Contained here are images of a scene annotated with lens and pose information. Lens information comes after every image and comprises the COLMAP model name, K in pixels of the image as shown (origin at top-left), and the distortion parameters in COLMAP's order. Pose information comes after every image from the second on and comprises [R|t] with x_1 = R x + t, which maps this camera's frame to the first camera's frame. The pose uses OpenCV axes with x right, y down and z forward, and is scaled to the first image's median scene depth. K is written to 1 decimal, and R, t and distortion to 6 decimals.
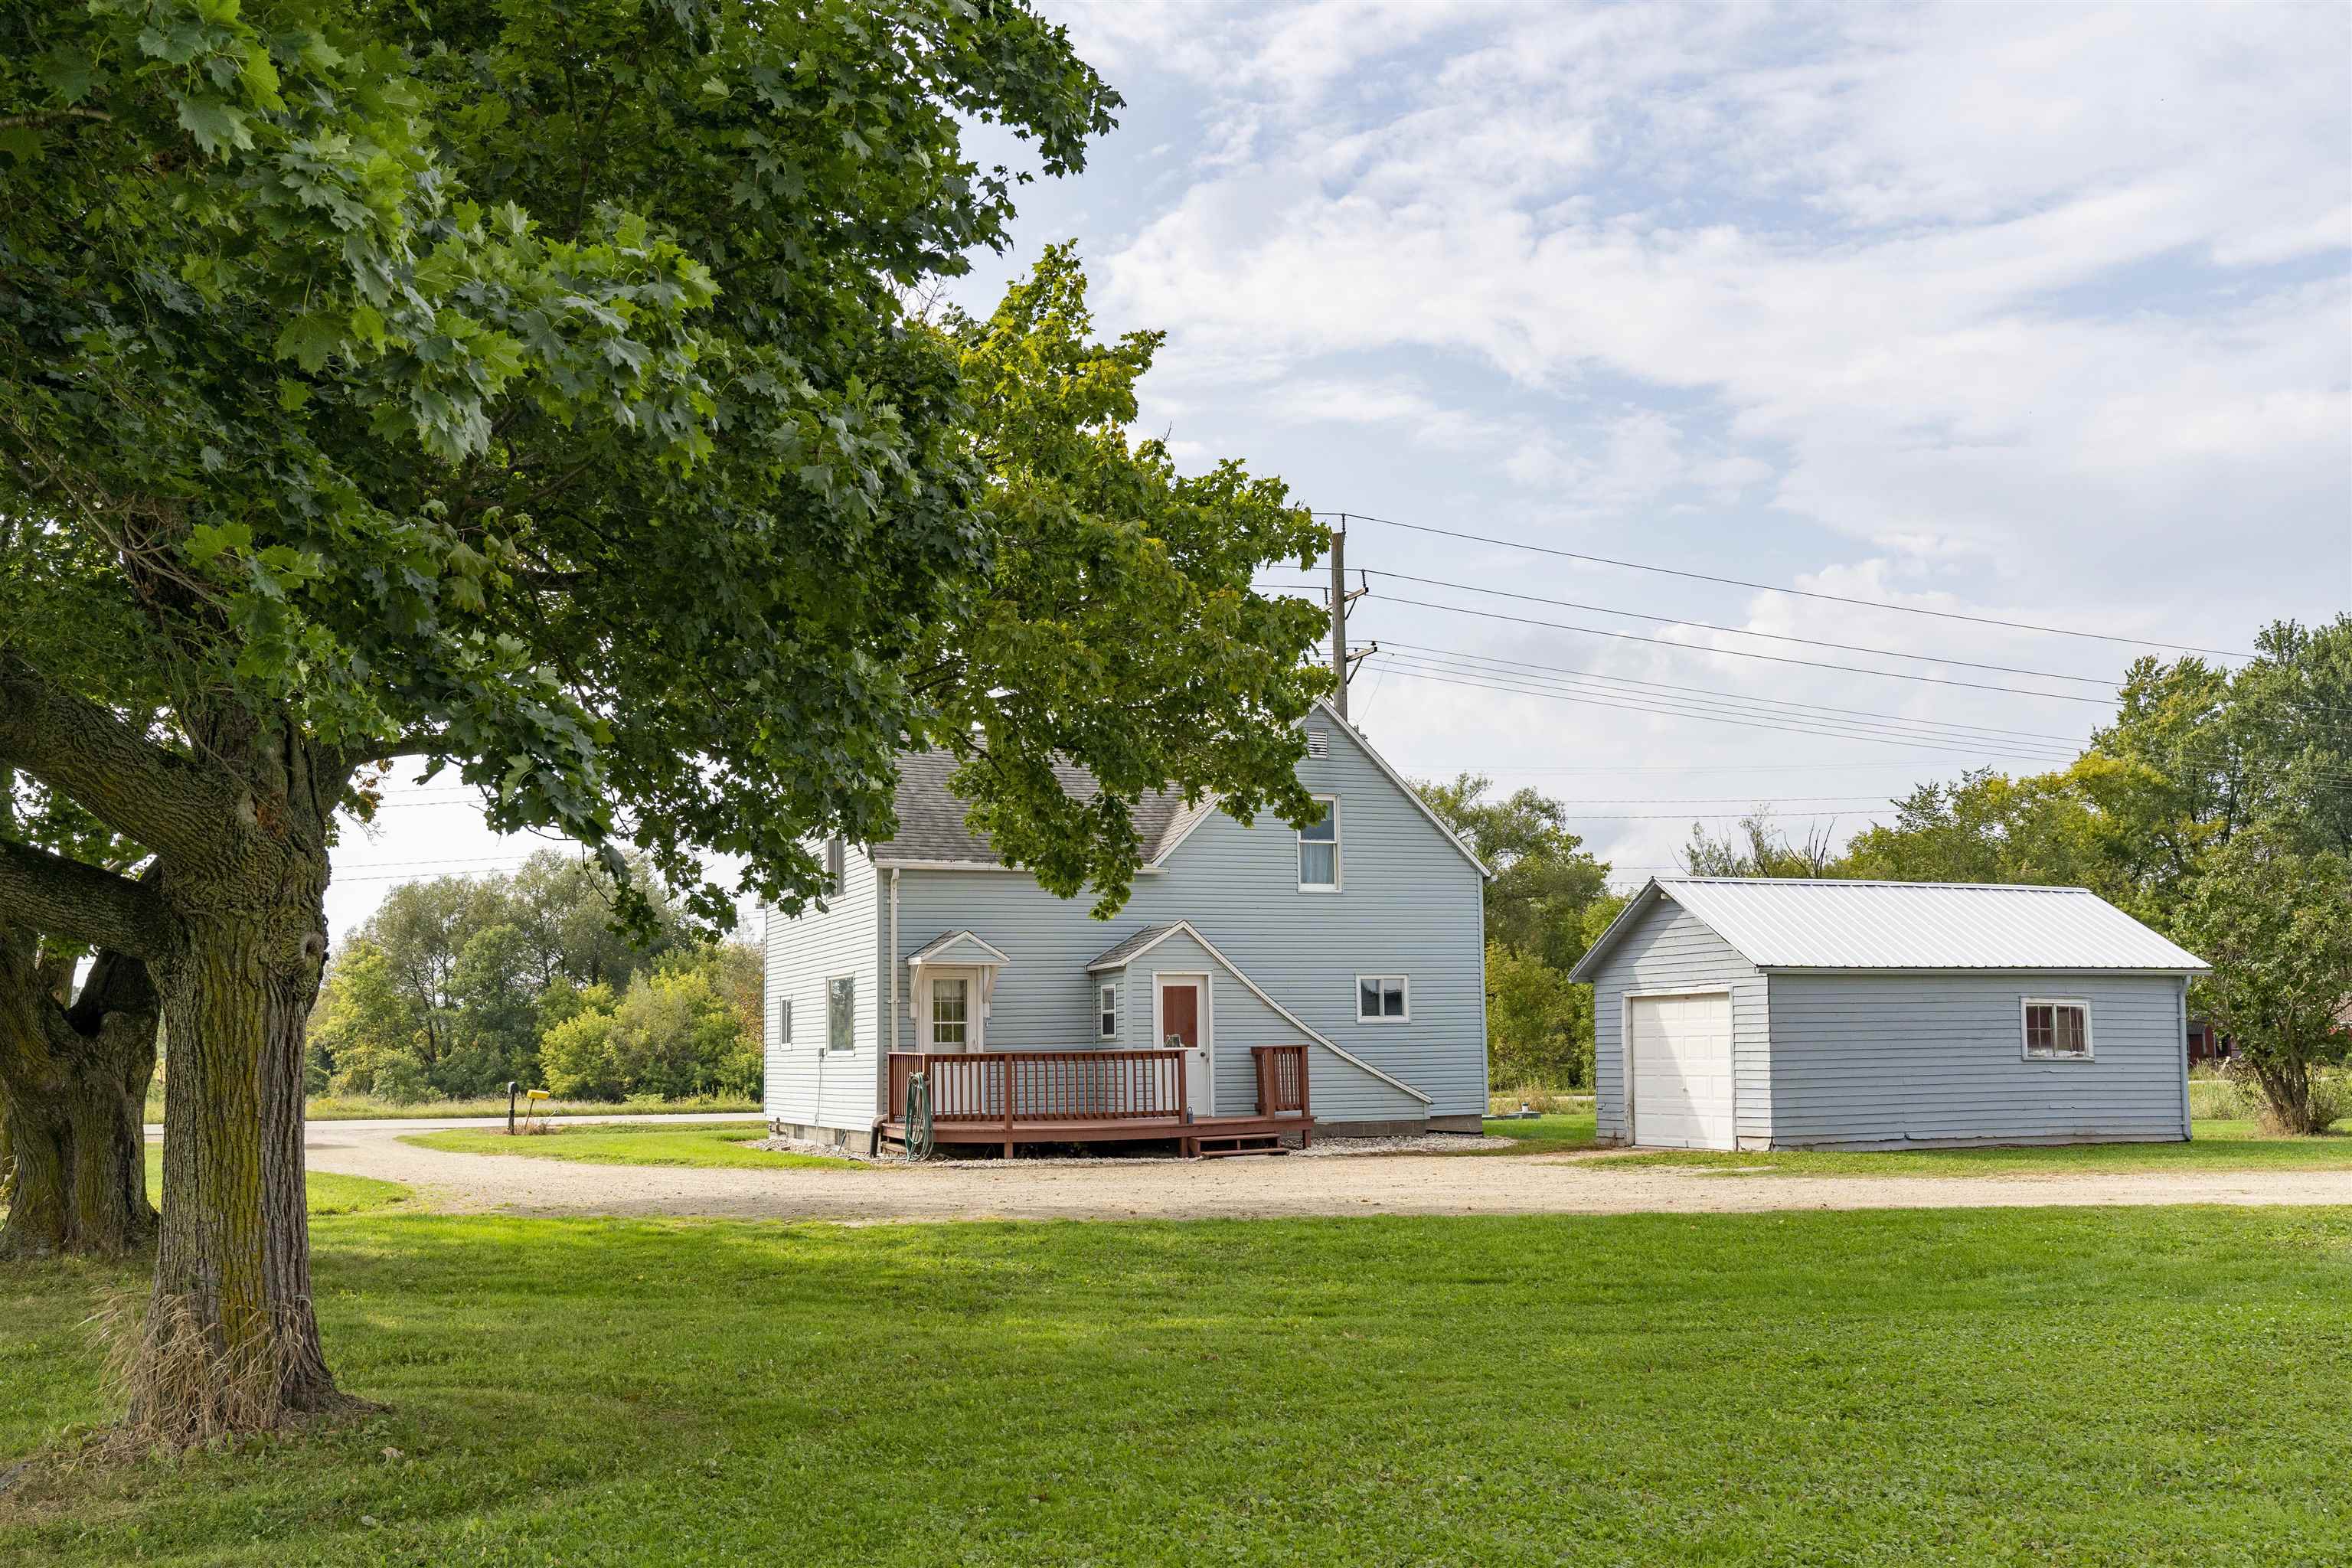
lens RADIAL K [[2242.1, 0, 1176.0], [0, 2242.1, 784.0], [0, 0, 1]] dist [0.013499, 0.002581]
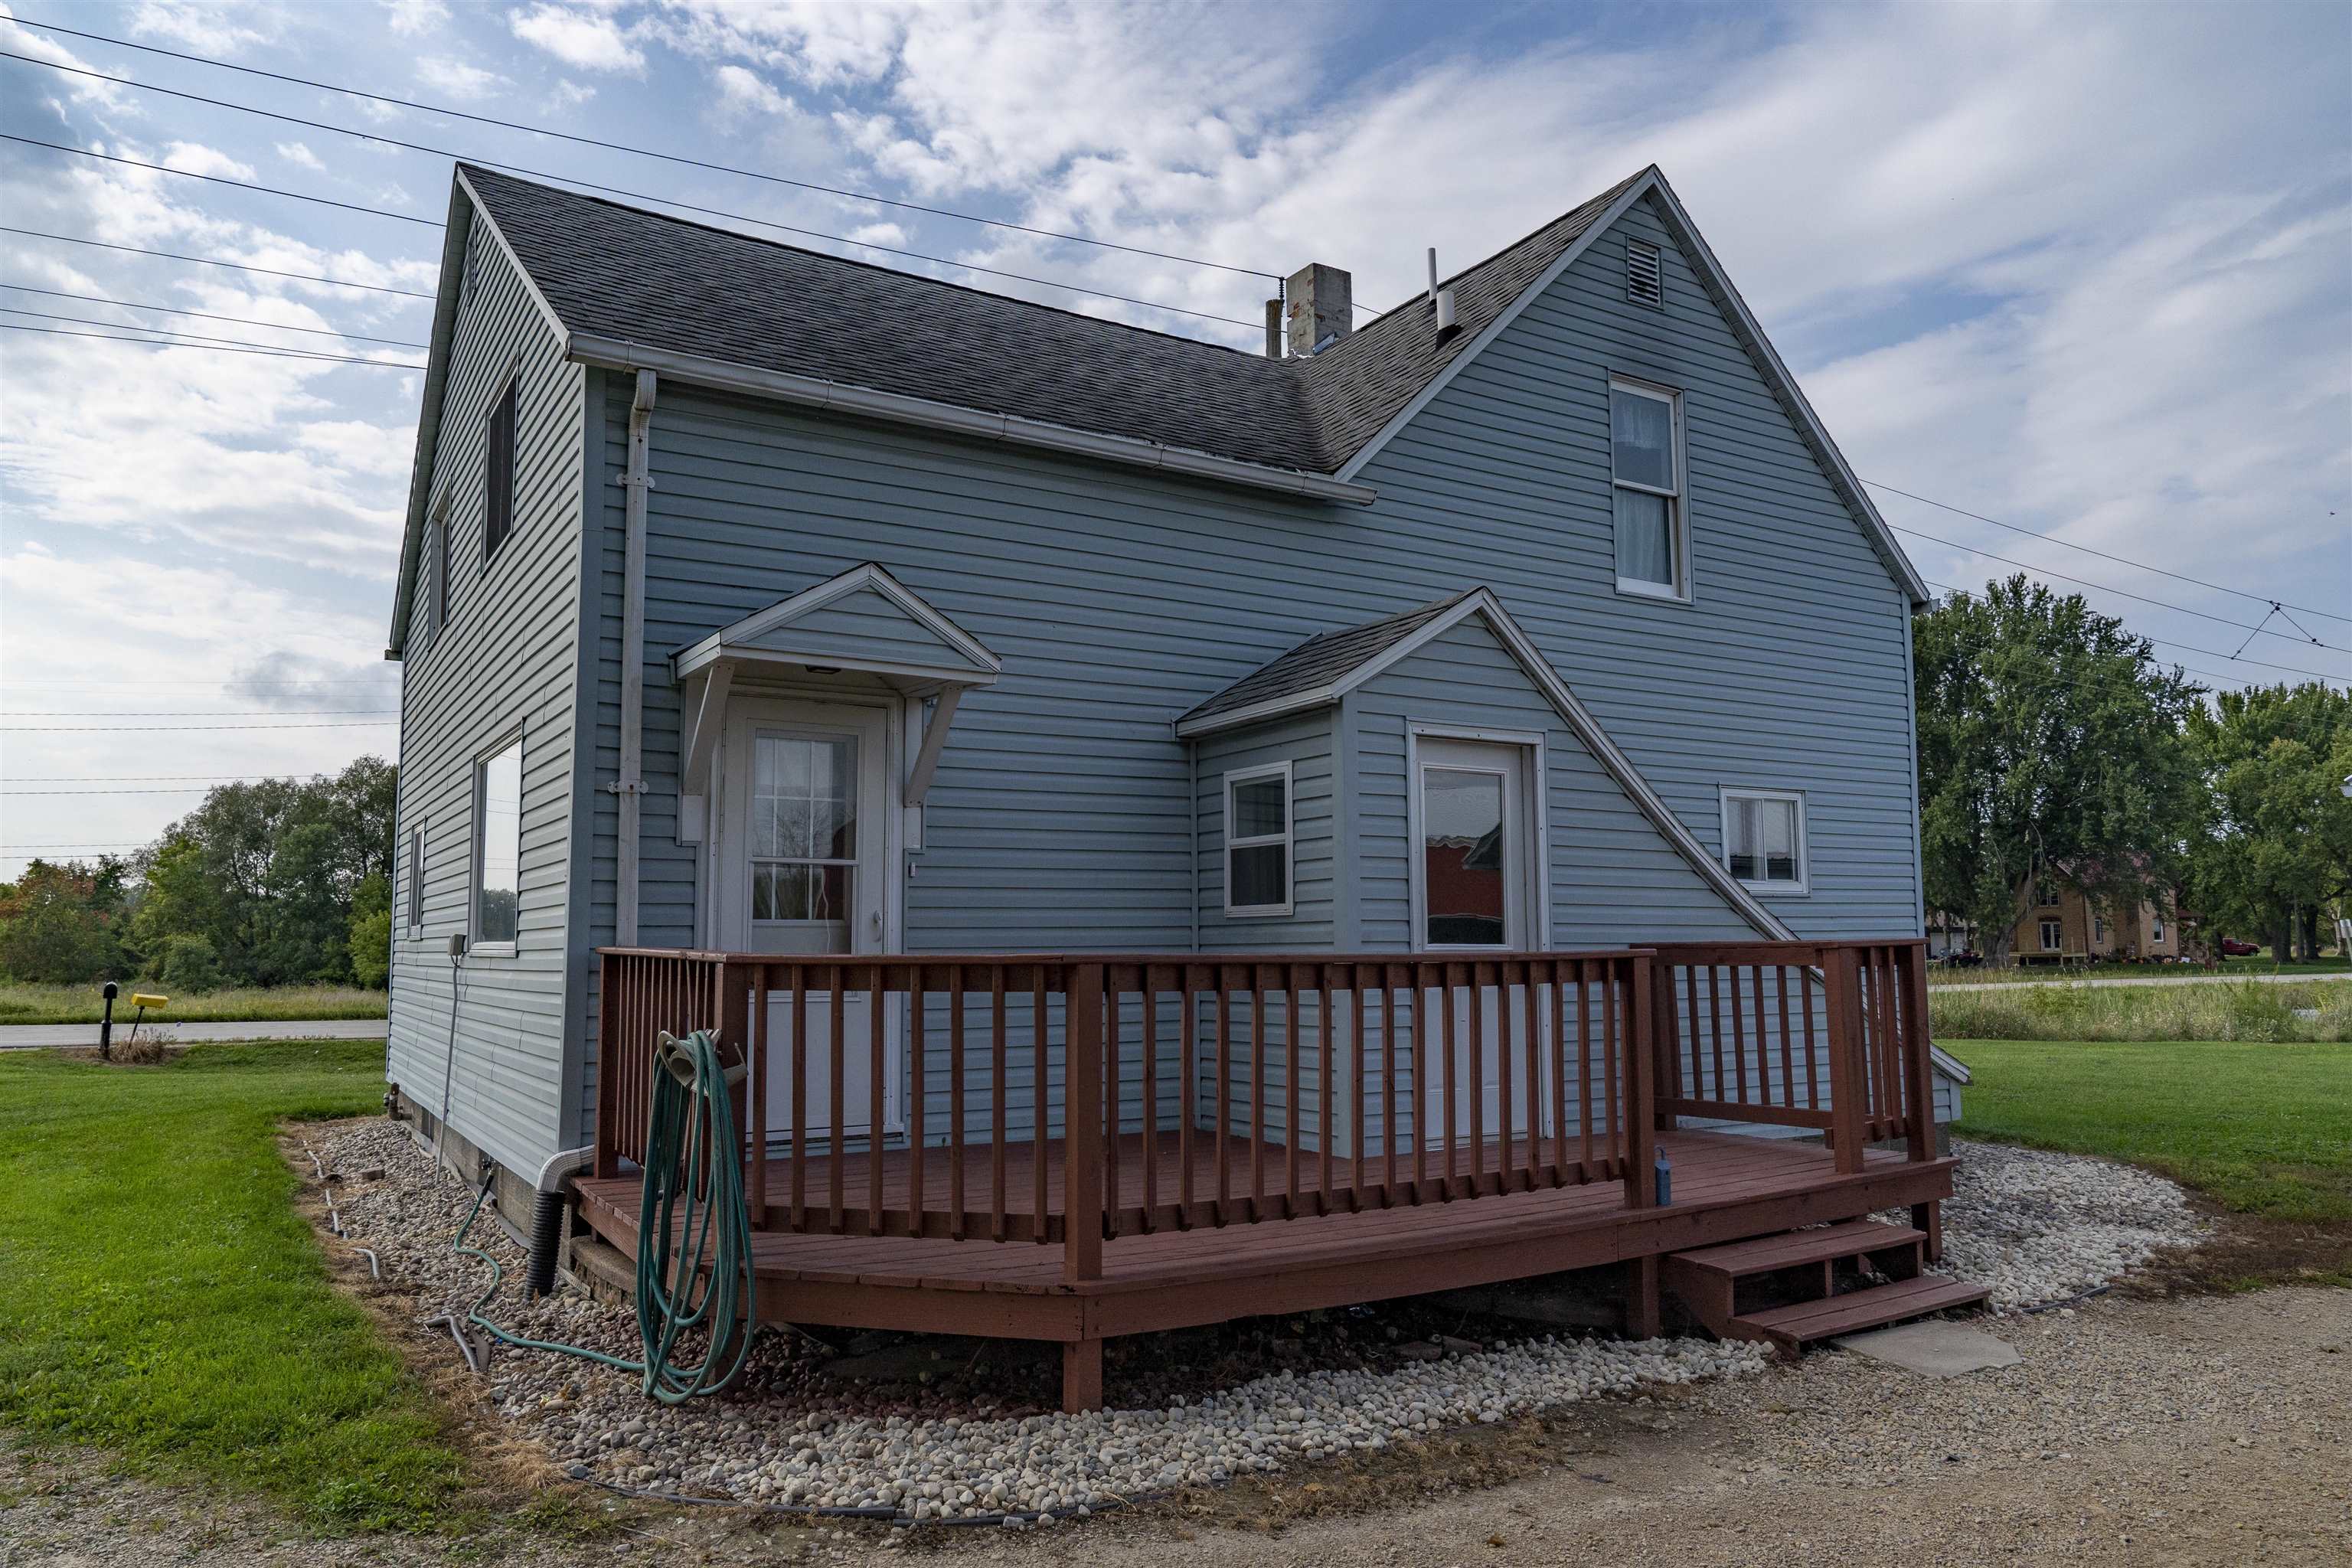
lens RADIAL K [[1608.6, 0, 1176.0], [0, 1608.6, 784.0], [0, 0, 1]] dist [-0.010928, -0.002510]
pose [[0.986669, 0.027370, 0.160419, -0.085466], [-0.029889, 0.999465, 0.013312, 0.090678], [-0.159969, -0.017929, 0.986959, 0.760129]]
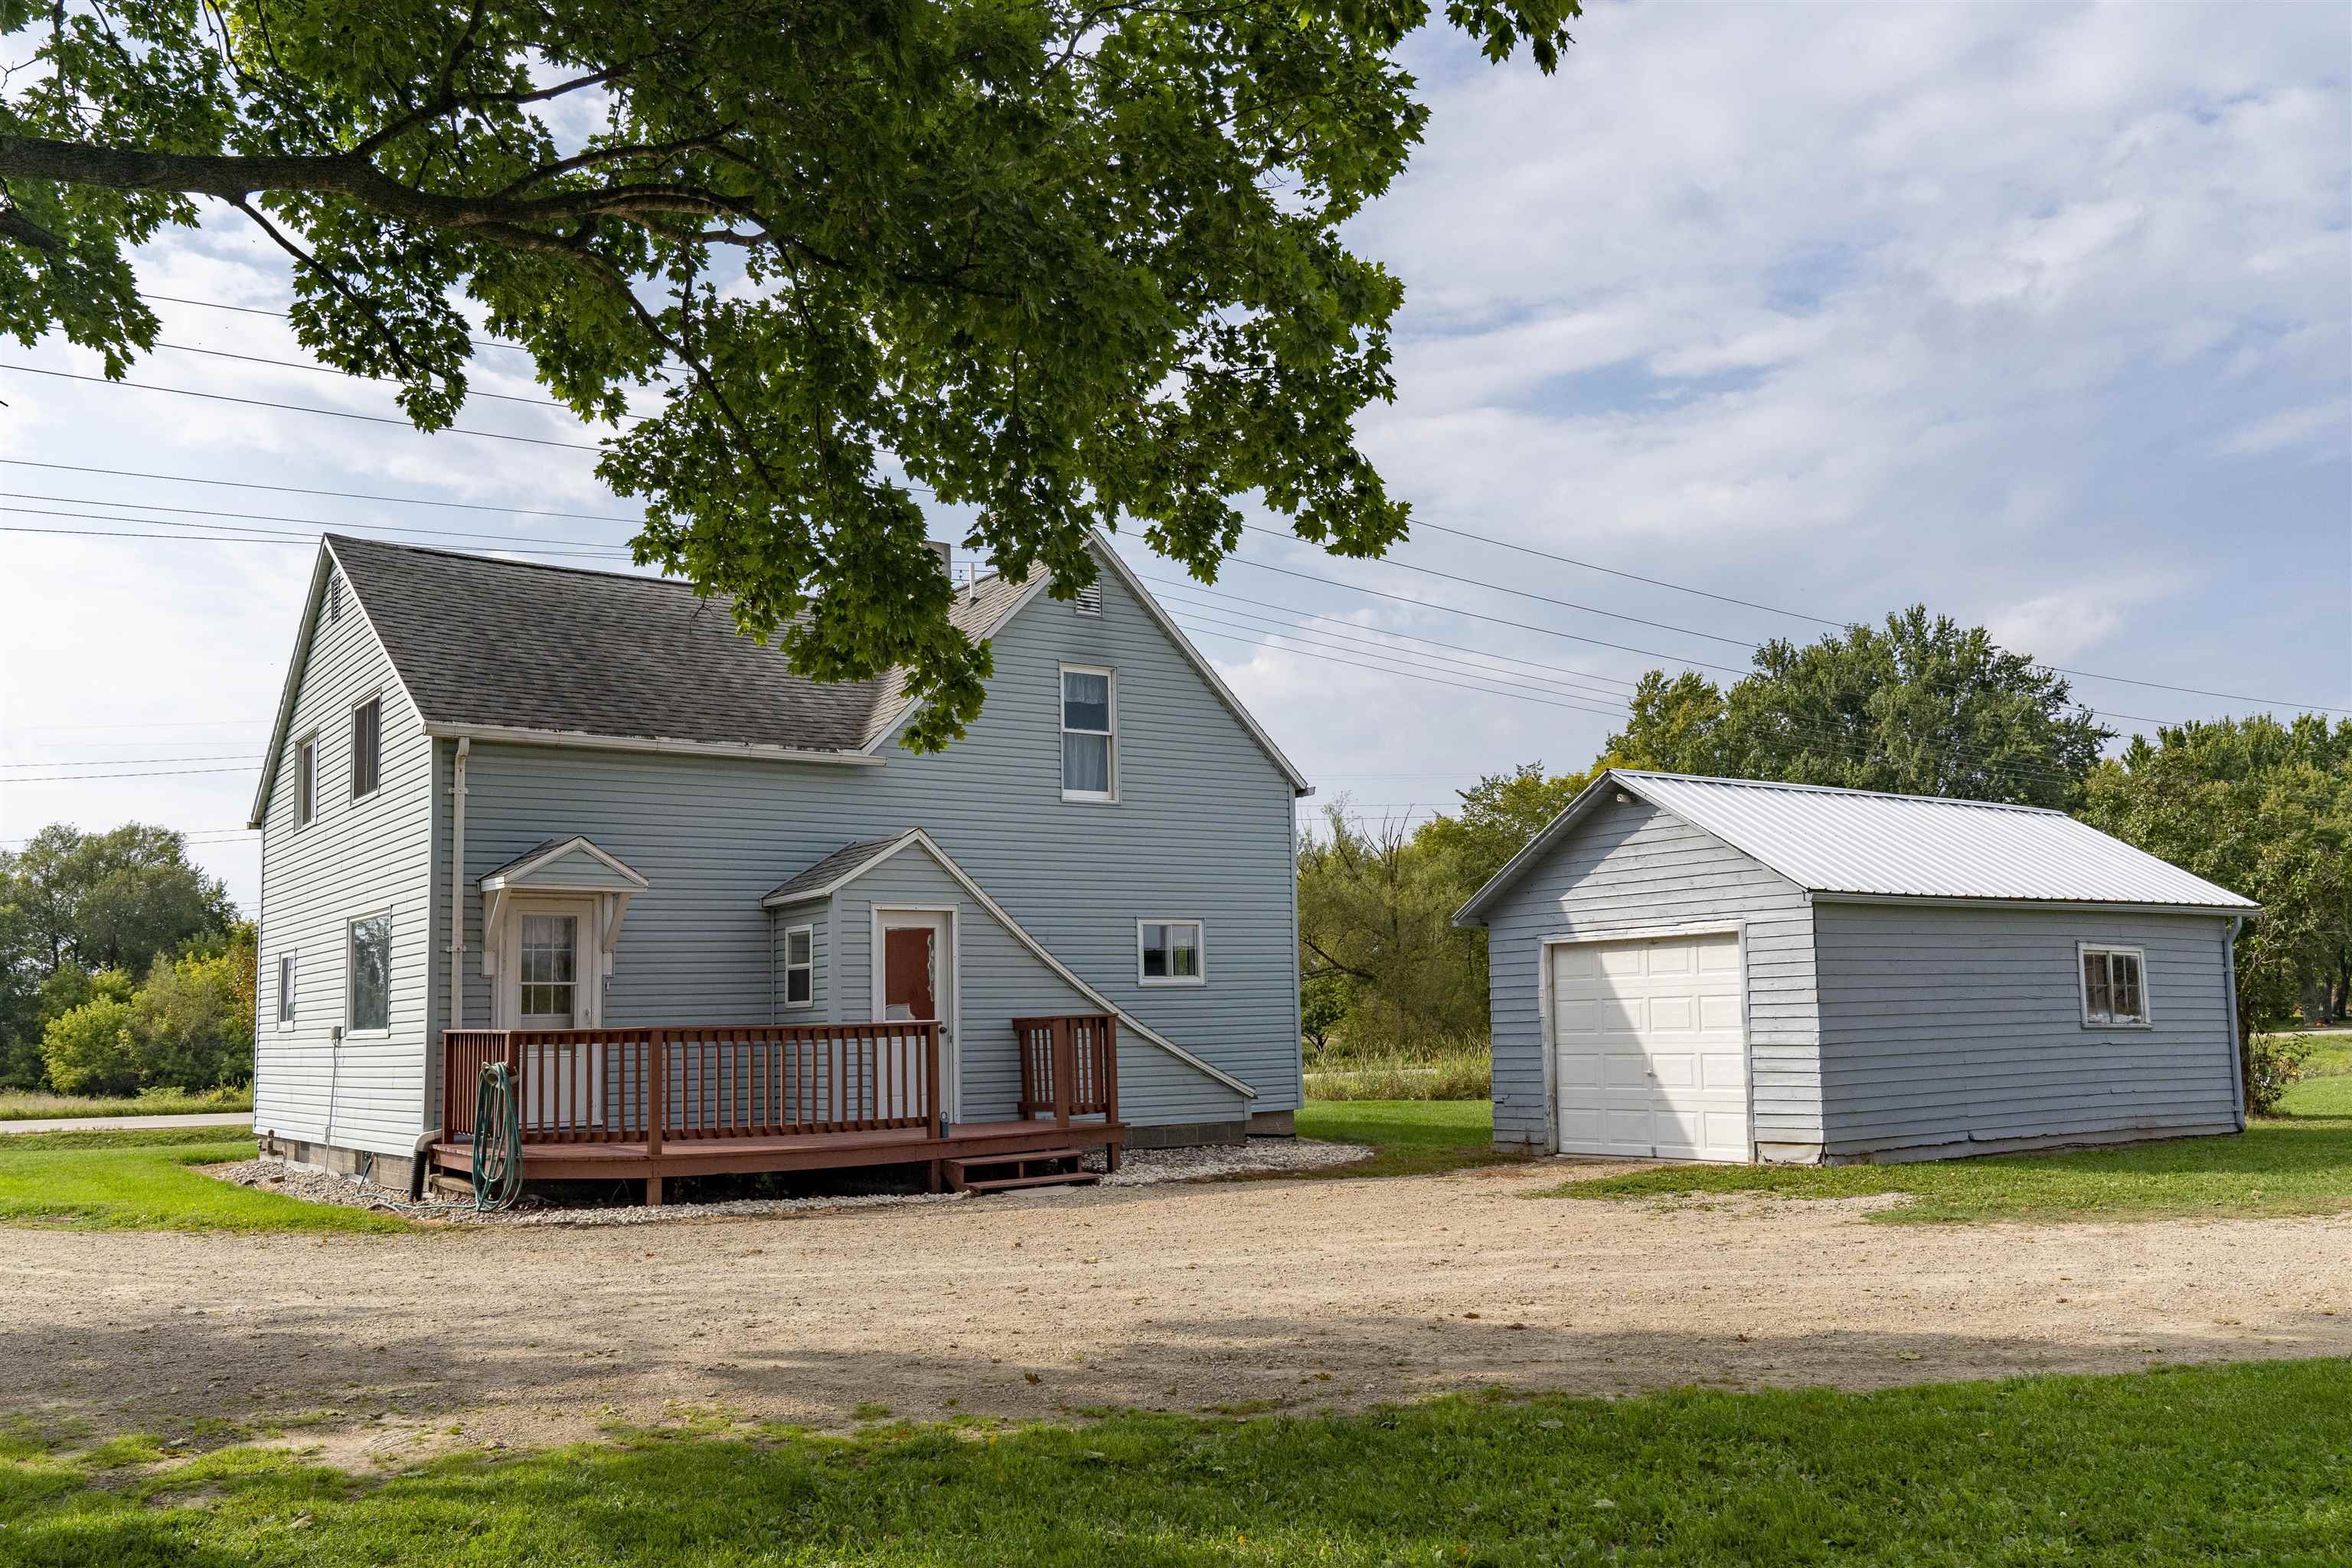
lens RADIAL K [[1987.3, 0, 1176.0], [0, 1987.3, 784.0], [0, 0, 1]] dist [0.001113, 0.003997]
pose [[0.974917, 0.019765, 0.221690, -0.053442], [-0.018025, 0.999789, -0.009871, 0.052307], [-0.221838, 0.005628, 0.975067, 0.410504]]
